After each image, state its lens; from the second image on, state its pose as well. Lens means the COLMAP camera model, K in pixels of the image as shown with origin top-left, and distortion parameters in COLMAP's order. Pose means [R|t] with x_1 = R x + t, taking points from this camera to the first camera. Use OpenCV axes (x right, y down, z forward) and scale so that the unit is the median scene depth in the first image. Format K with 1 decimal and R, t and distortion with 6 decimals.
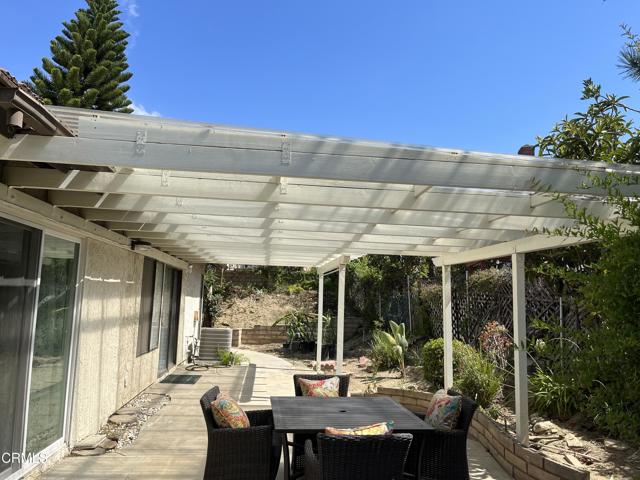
lens RADIAL K [[482.9, 0, 322.6], [0, 482.9, 239.6], [0, 0, 1]] dist [0.009069, 0.000910]
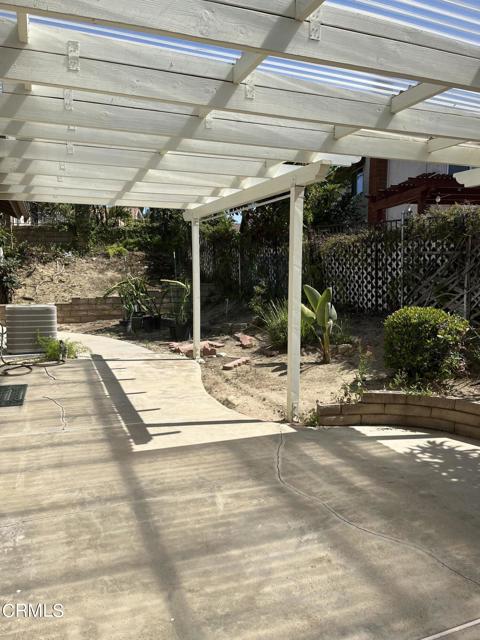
lens RADIAL K [[482.9, 0, 238.6], [0, 482.9, 322.8], [0, 0, 1]] dist [0.009069, 0.000910]
pose [[0.965370, -0.054617, 0.255104, -0.082103], [-0.007823, 0.971340, 0.237565, 0.033663], [-0.260768, -0.231334, 0.937275, 0.215856]]
